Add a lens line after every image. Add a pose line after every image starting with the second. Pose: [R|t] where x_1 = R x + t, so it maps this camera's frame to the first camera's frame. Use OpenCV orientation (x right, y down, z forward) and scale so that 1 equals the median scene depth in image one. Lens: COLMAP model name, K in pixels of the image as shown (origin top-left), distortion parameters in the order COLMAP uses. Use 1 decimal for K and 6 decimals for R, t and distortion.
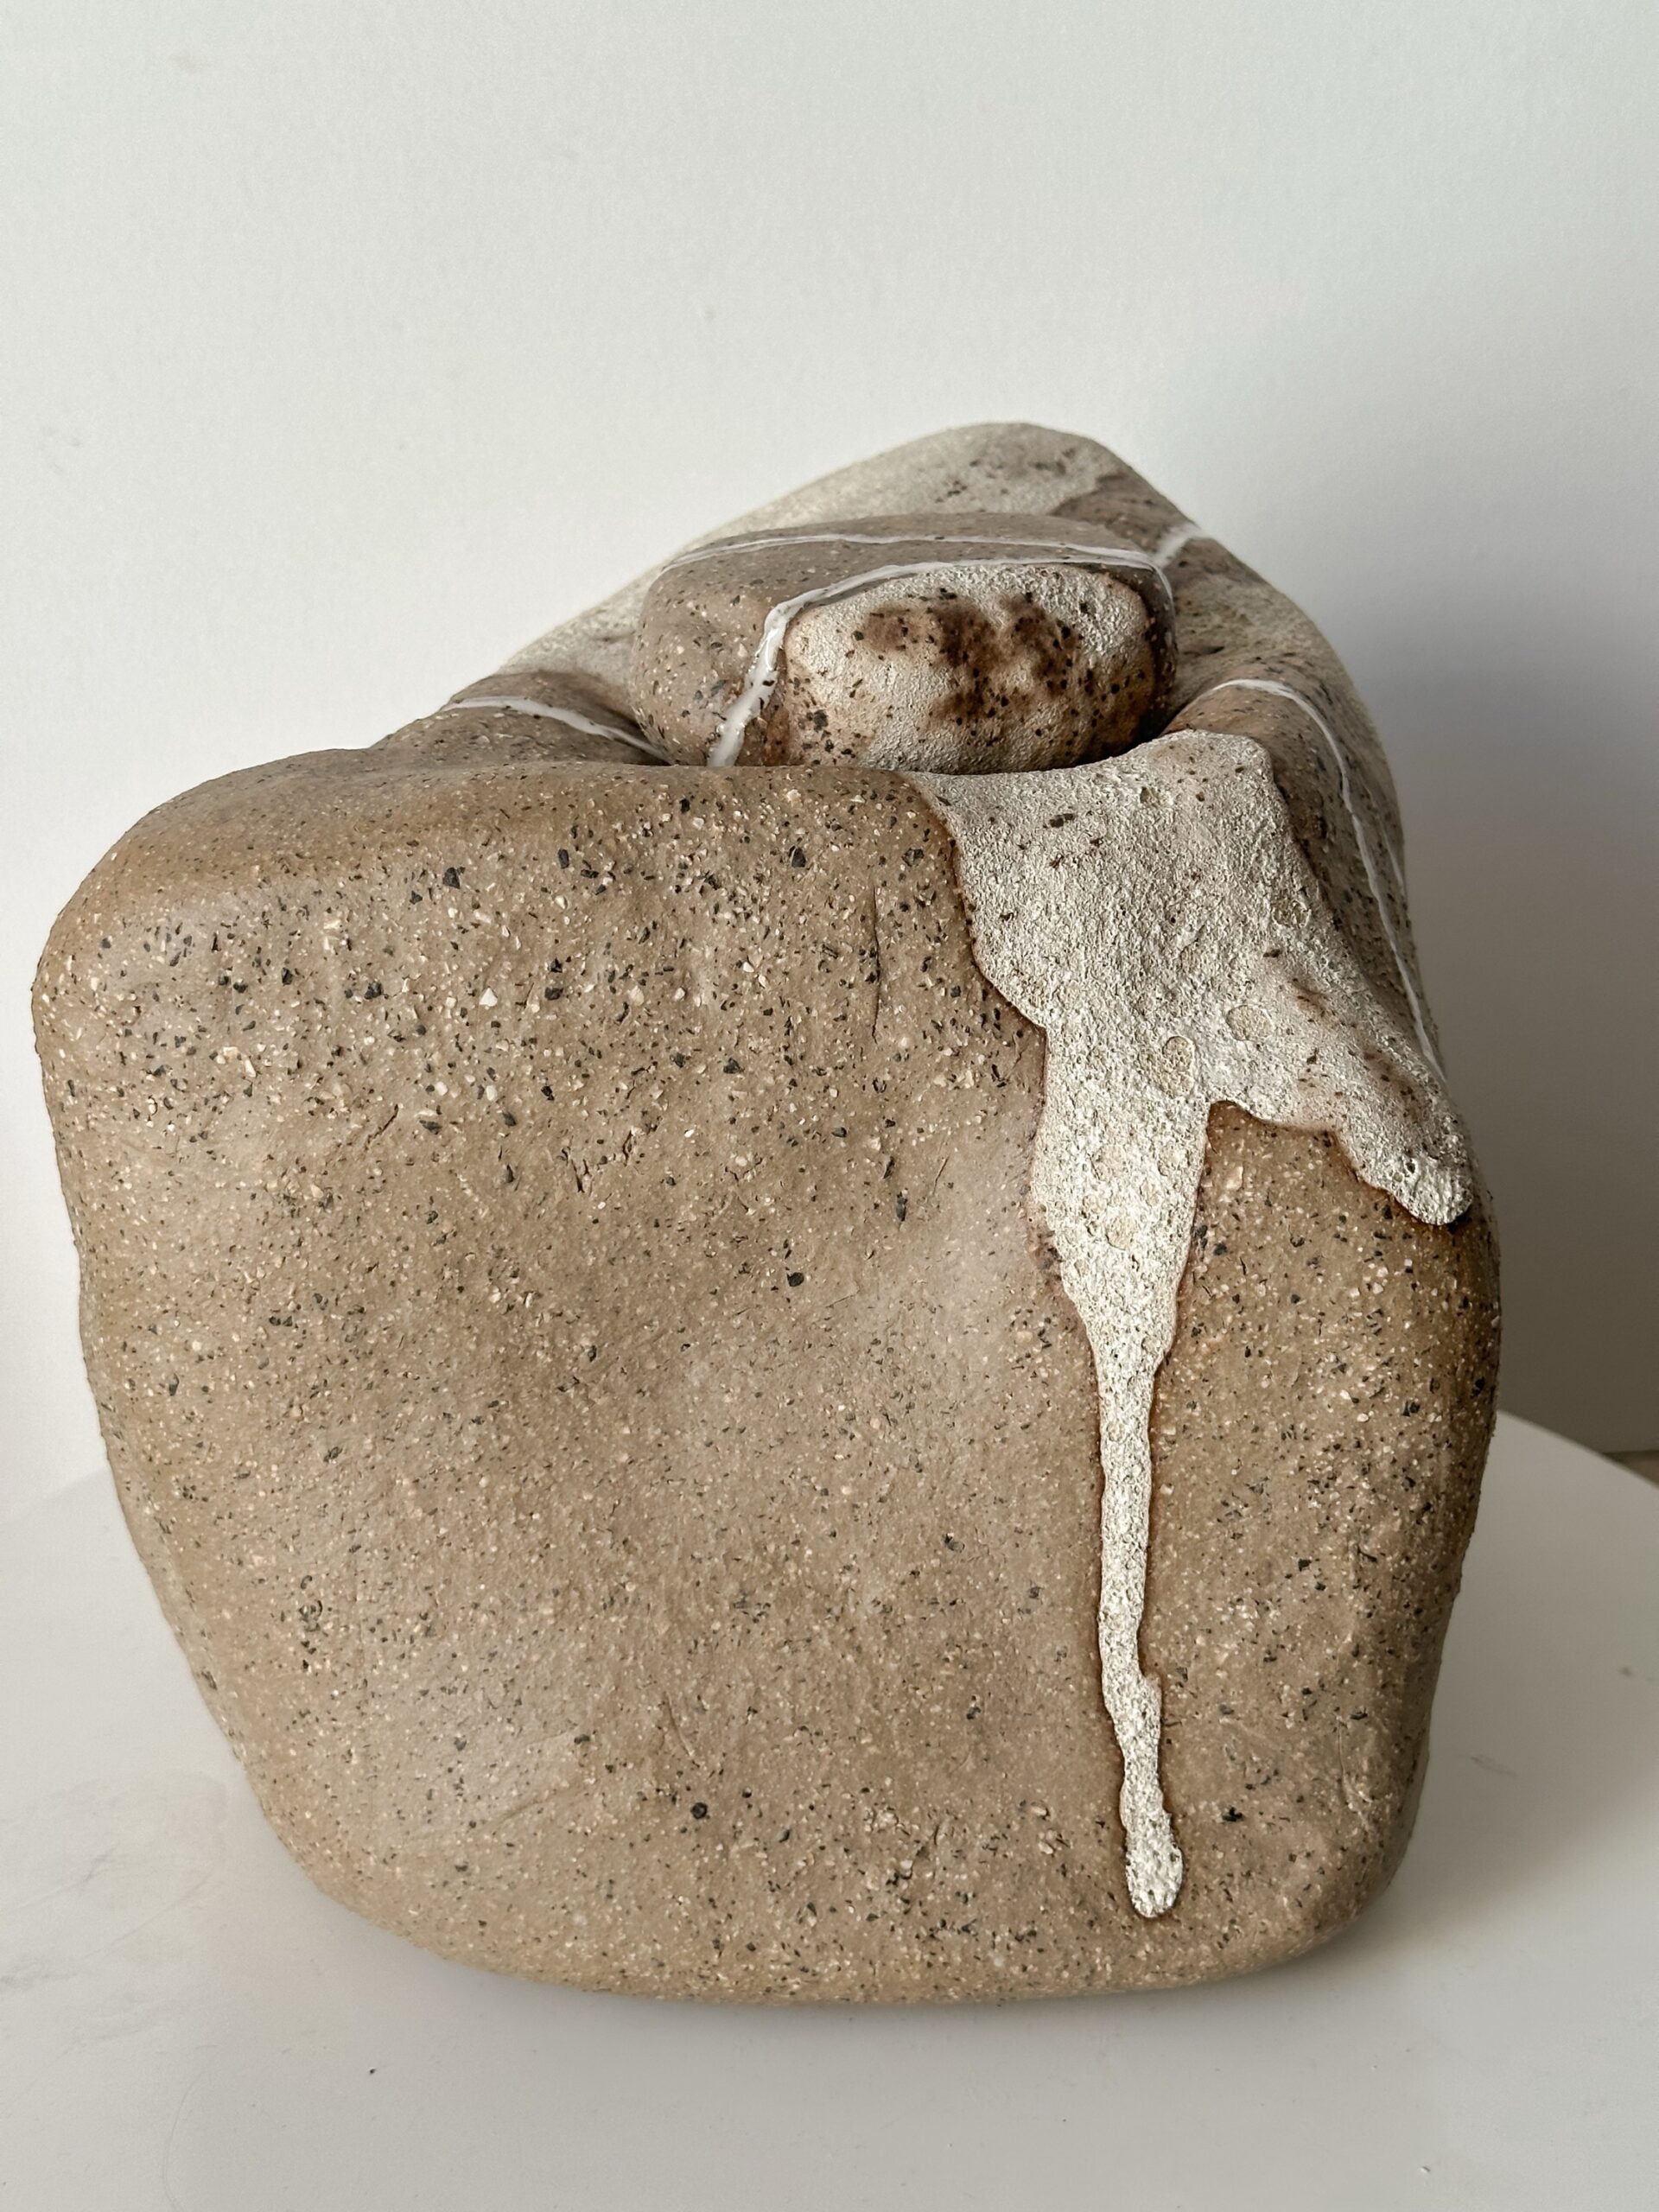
lens RADIAL K [[3211.6, 0, 828.5], [0, 3211.6, 1083.6], [0, 0, 1]] dist [0.157320, 0.020031]
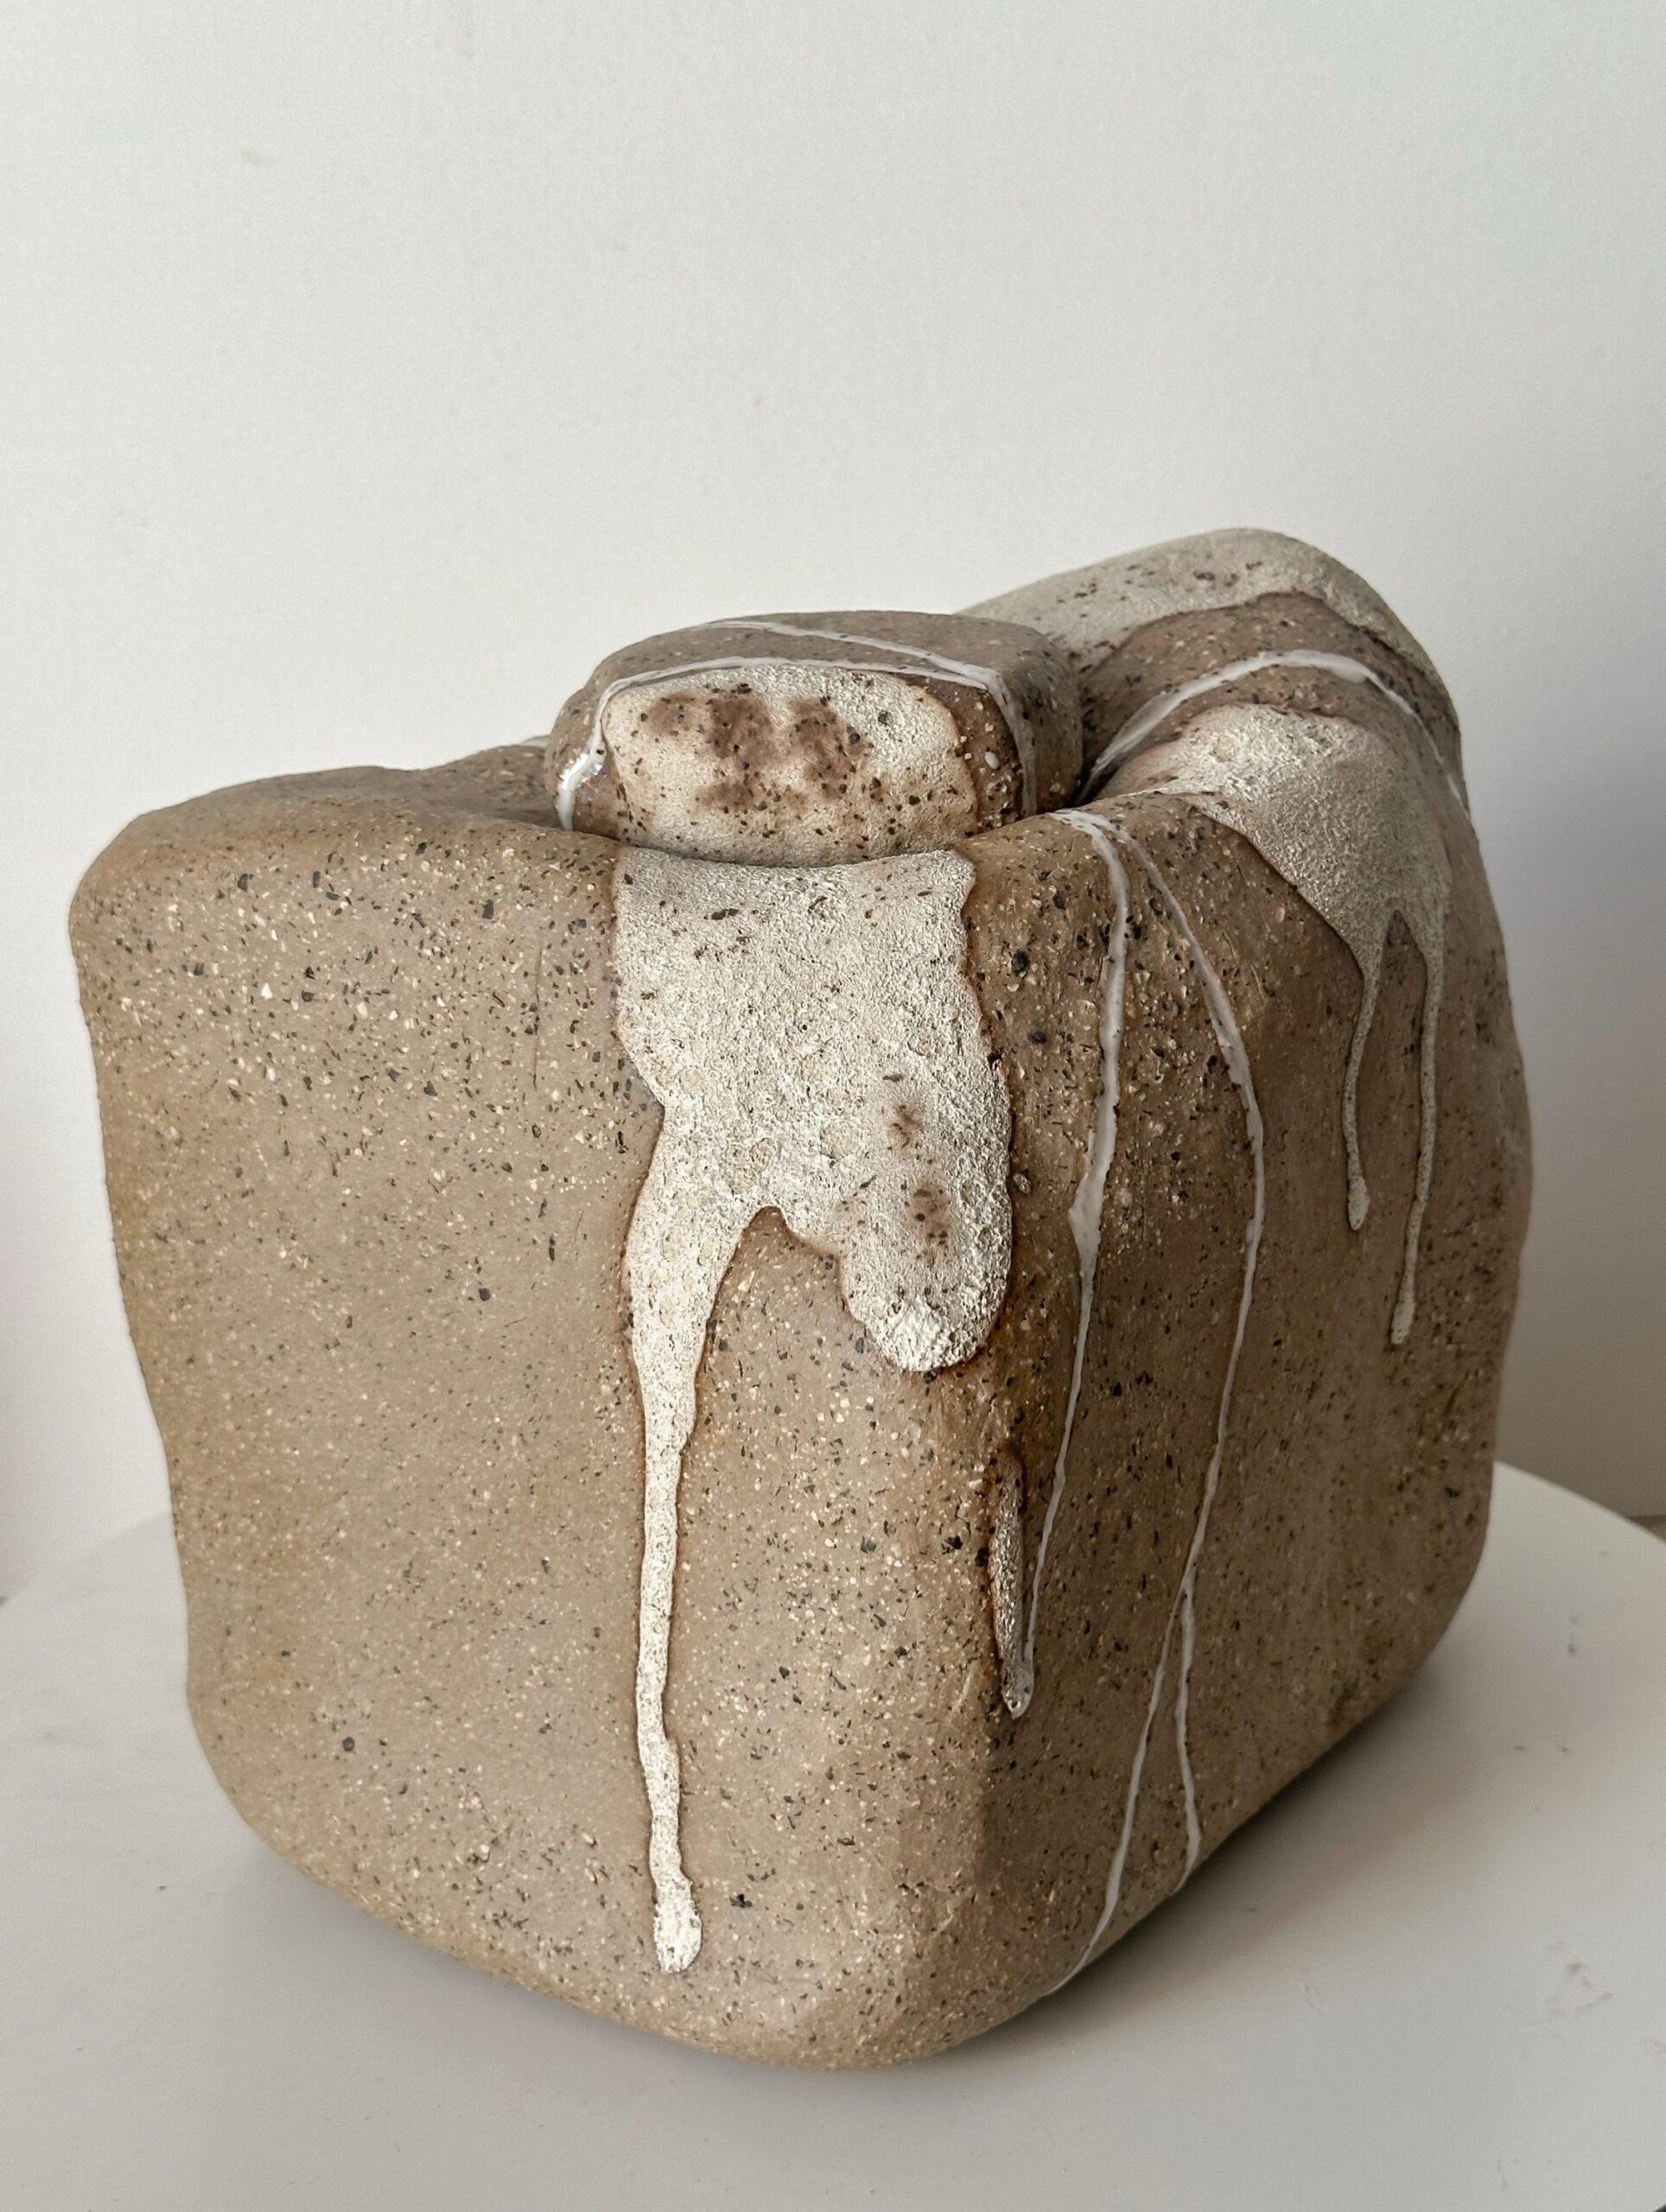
lens RADIAL K [[3329.4, 0, 833.0], [0, 3329.4, 1106.0], [0, 0, 1]] dist [0.155533, 0.000490]
pose [[0.801203, 0.180187, -0.570620, 0.726493], [-0.178335, 0.982155, 0.059740, -0.091495], [0.571201, 0.053898, 0.819039, 0.139843]]
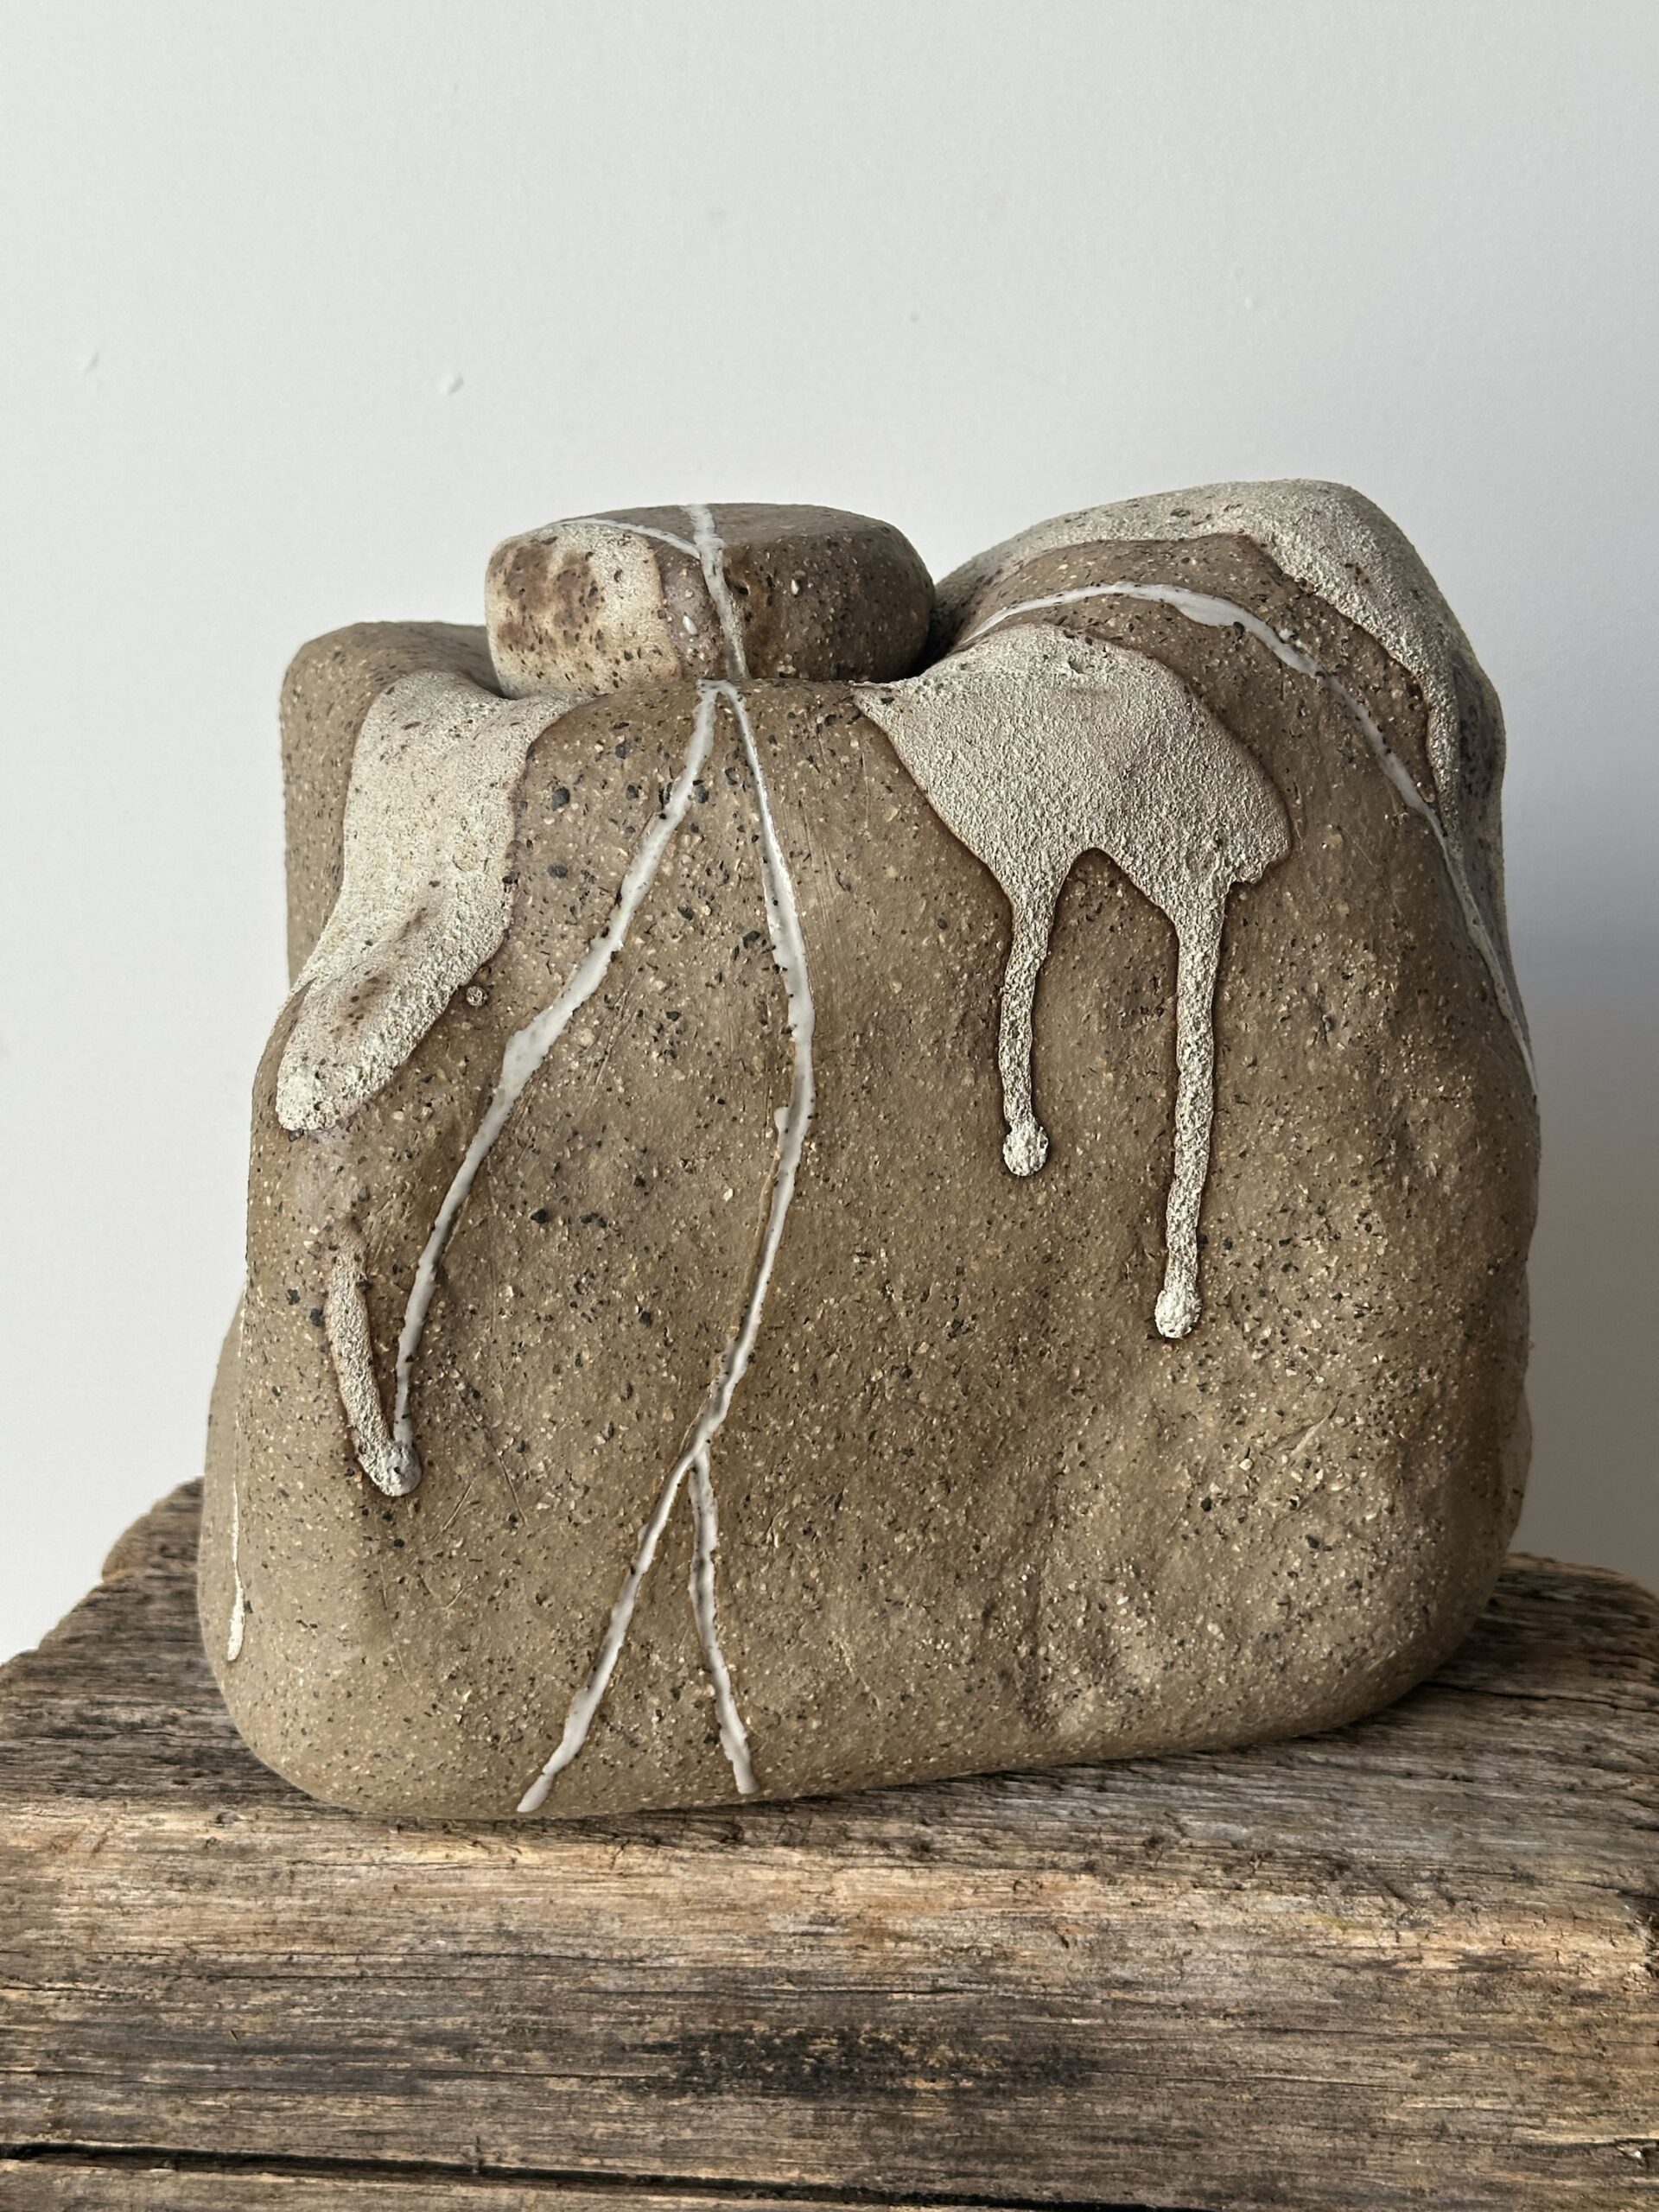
lens RADIAL K [[3329.3, 0, 829.5], [0, 3329.3, 1106.0], [0, 0, 1]] dist [0.155533, 0.000490]
pose [[0.209791, 0.259319, -0.942731, 1.251847], [-0.313342, 0.931165, 0.186408, -0.223388], [0.926177, 0.256290, 0.276606, 0.843889]]
